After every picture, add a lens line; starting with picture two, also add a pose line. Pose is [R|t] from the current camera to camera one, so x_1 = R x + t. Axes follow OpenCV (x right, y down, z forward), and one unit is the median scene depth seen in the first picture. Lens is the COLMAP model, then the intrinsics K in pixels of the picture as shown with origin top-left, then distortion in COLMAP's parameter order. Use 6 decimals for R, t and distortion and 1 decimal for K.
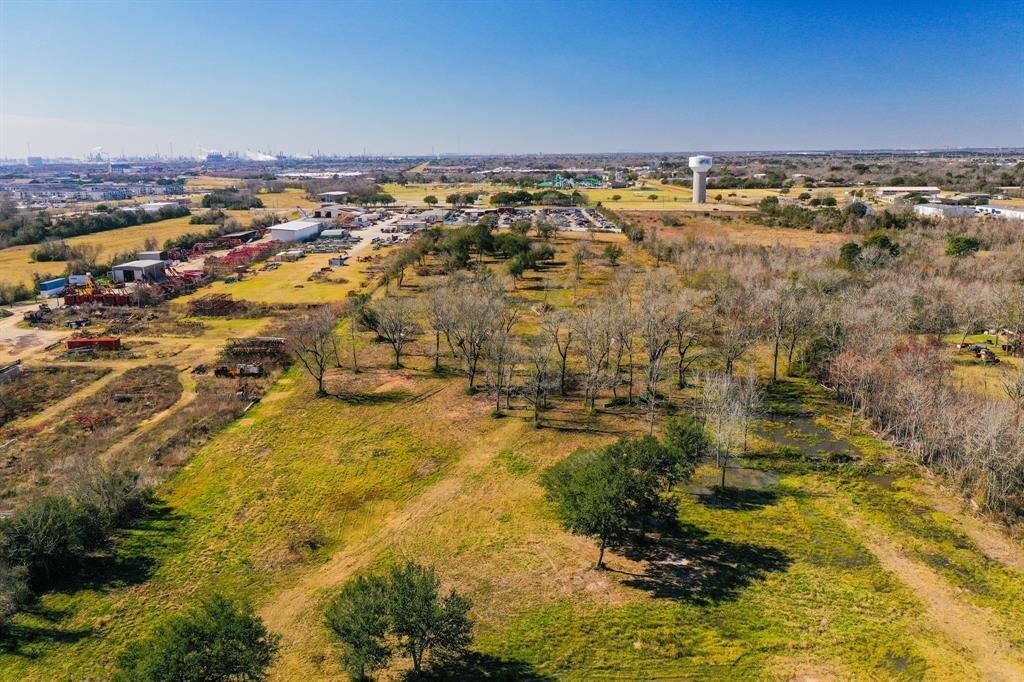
lens RADIAL K [[800.3, 0, 512.0], [0, 800.3, 341.0], [0, 0, 1]] dist [0.000979, 0.004058]
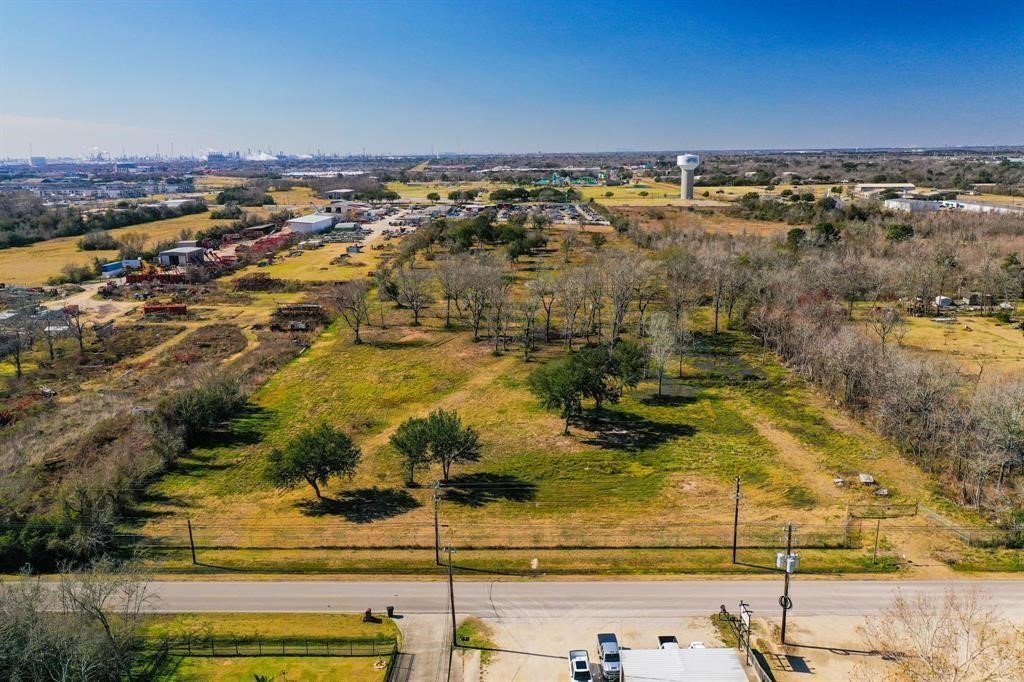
lens RADIAL K [[800.3, 0, 512.0], [0, 800.3, 341.0], [0, 0, 1]] dist [0.000979, 0.004058]
pose [[0.999997, -0.002146, 0.000874, 0.002435], [0.002145, 0.999997, 0.000946, 0.029025], [-0.000876, -0.000945, 0.999999, -0.123952]]
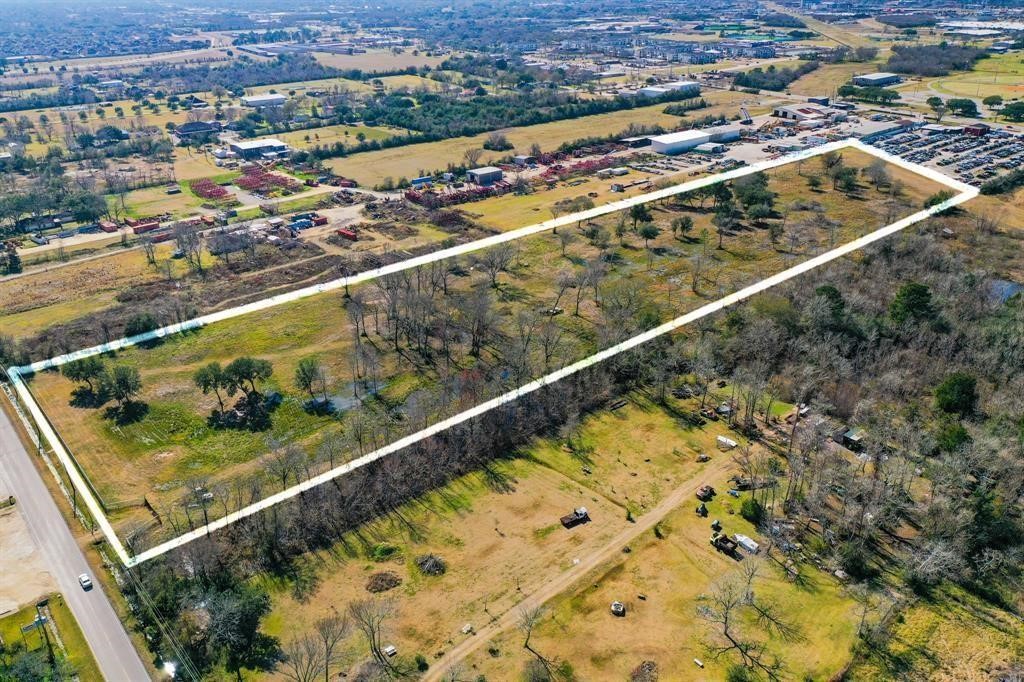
lens RADIAL K [[800.3, 0, 512.0], [0, 800.3, 341.0], [0, 0, 1]] dist [0.000979, 0.004058]
pose [[0.657297, 0.312379, -0.685842, 0.614783], [-0.161197, 0.947264, 0.276960, -0.191260], [0.736190, -0.071489, 0.672988, 0.003602]]
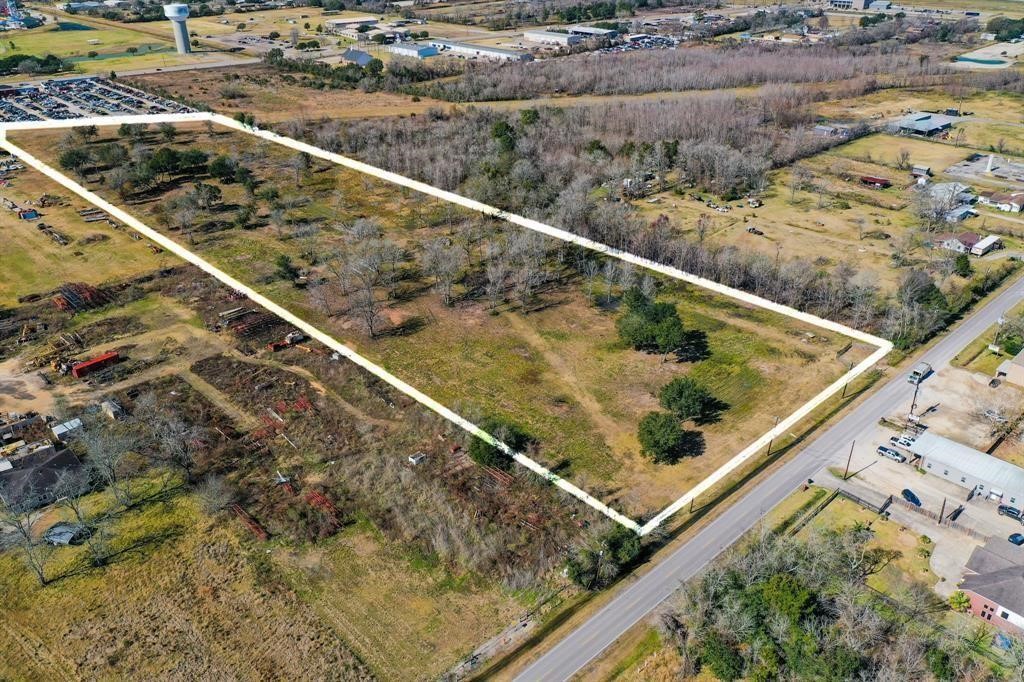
lens RADIAL K [[800.3, 0, 512.0], [0, 800.3, 341.0], [0, 0, 1]] dist [0.000979, 0.004058]
pose [[0.722279, -0.326368, 0.609751, -0.435435], [0.167677, 0.937983, 0.303433, -0.150802], [-0.670967, -0.116922, 0.732211, -0.114828]]
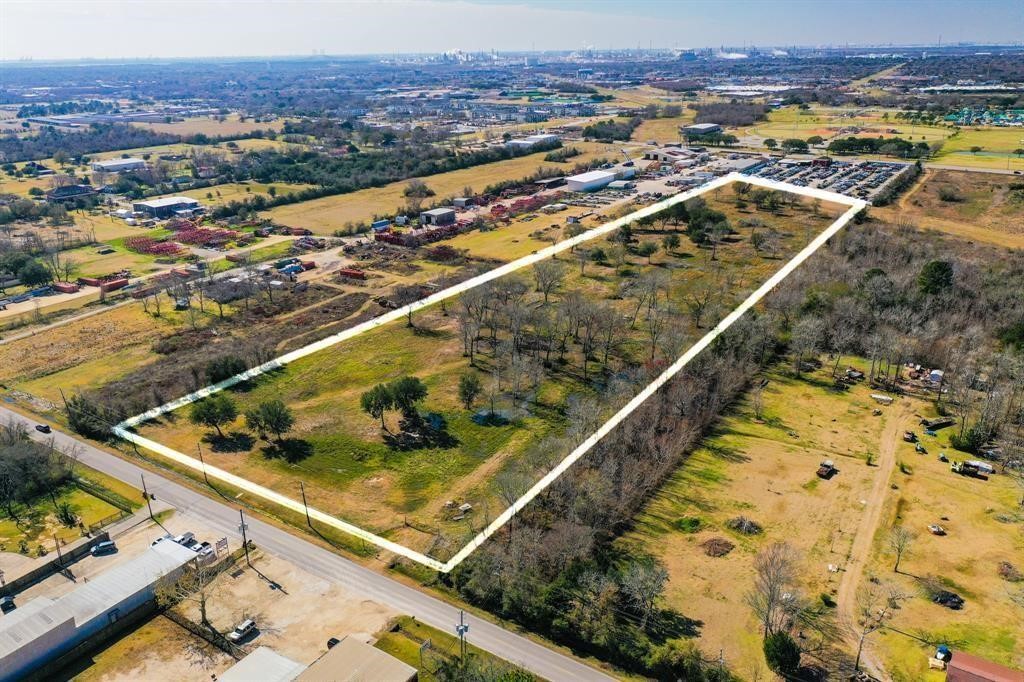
lens RADIAL K [[800.3, 0, 512.0], [0, 800.3, 341.0], [0, 0, 1]] dist [0.000979, 0.004058]
pose [[0.841152, 0.181626, -0.509387, 0.410926], [-0.115669, 0.980542, 0.158615, -0.099152], [0.528284, -0.074499, 0.845793, -0.196876]]
